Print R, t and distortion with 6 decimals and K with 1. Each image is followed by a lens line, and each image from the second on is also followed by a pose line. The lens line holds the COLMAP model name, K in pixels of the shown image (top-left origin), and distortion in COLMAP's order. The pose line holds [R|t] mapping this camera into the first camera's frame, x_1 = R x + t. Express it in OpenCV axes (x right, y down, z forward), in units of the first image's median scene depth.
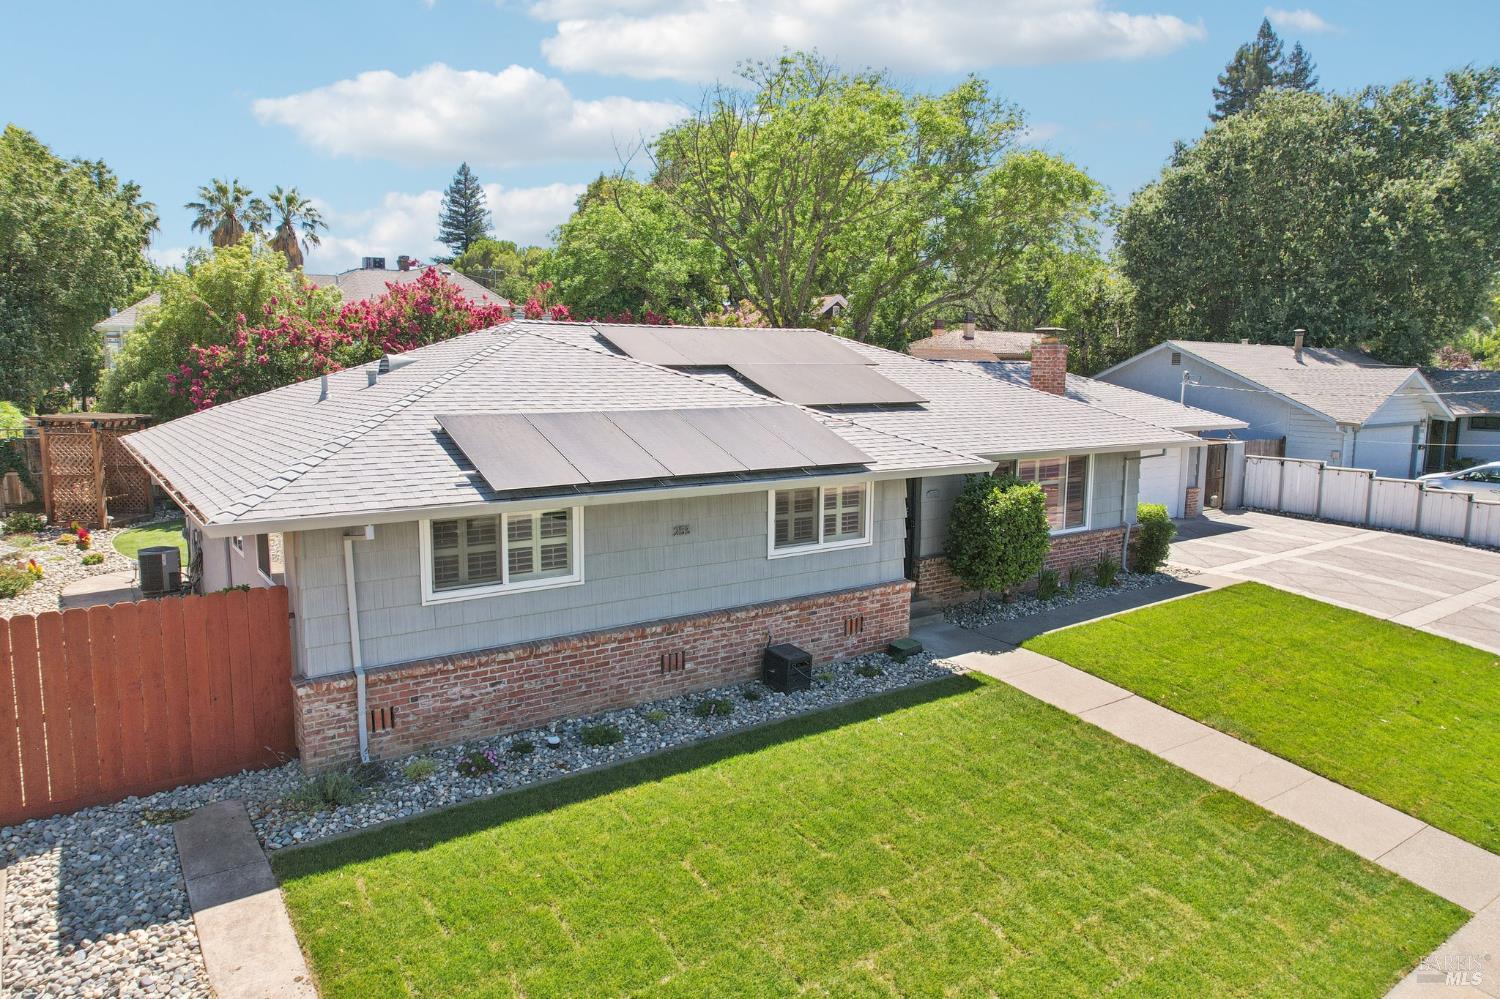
lens RADIAL K [[960.3, 0, 750.0], [0, 960.3, 499.5], [0, 0, 1]] dist [-0.053347, 0.046294]
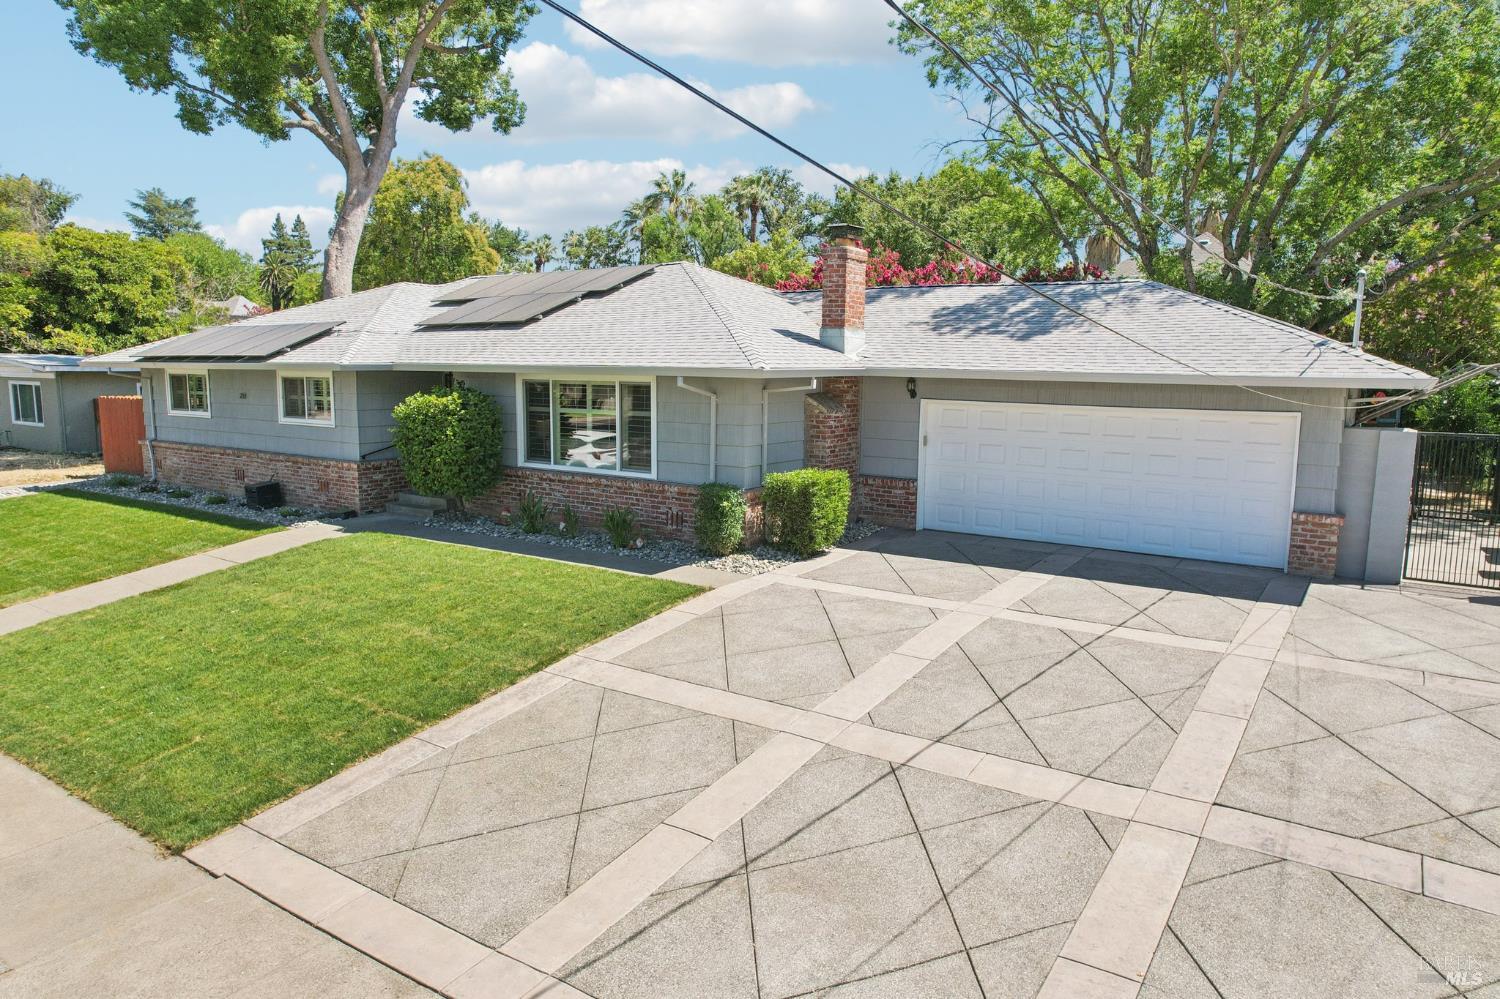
lens RADIAL K [[960.3, 0, 750.0], [0, 960.3, 499.5], [0, 0, 1]] dist [-0.053347, 0.046294]
pose [[0.343700, 0.128131, -0.930297, 1.656797], [-0.132463, 0.987358, 0.087051, -0.046128], [0.929690, 0.093310, 0.356327, 1.164524]]
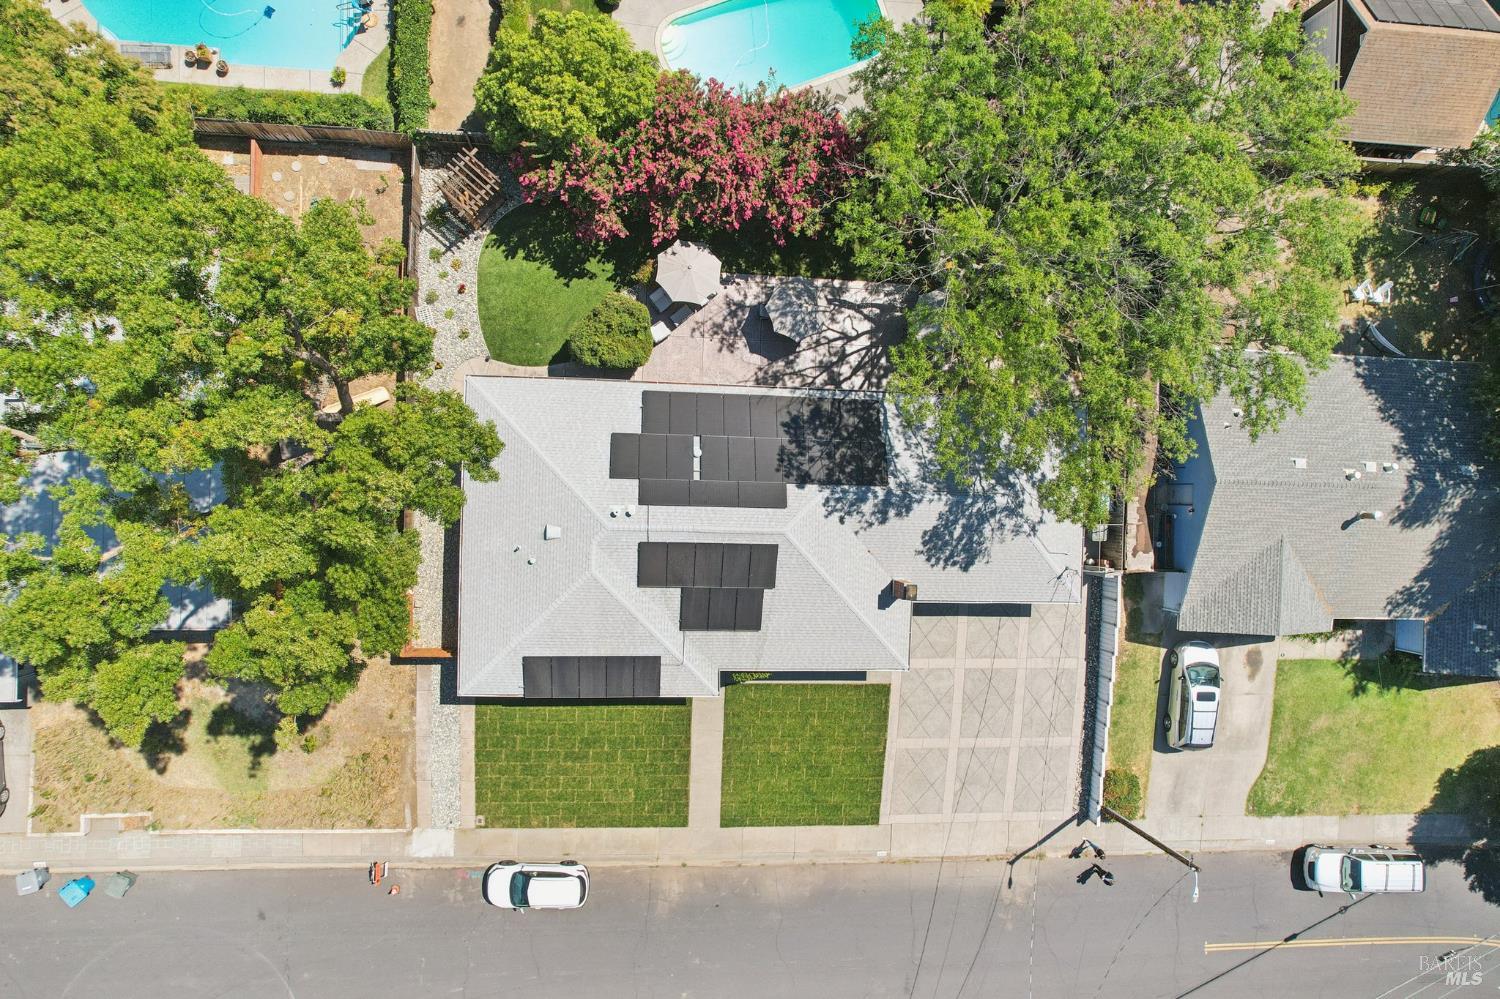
lens RADIAL K [[960.3, 0, 750.0], [0, 960.3, 499.5], [0, 0, 1]] dist [-0.053347, 0.046294]
pose [[0.786754, 0.611298, 0.085626, -0.269248], [-0.197975, 0.118506, 0.973017, -3.045108], [0.584657, -0.782477, 0.214256, 0.984656]]
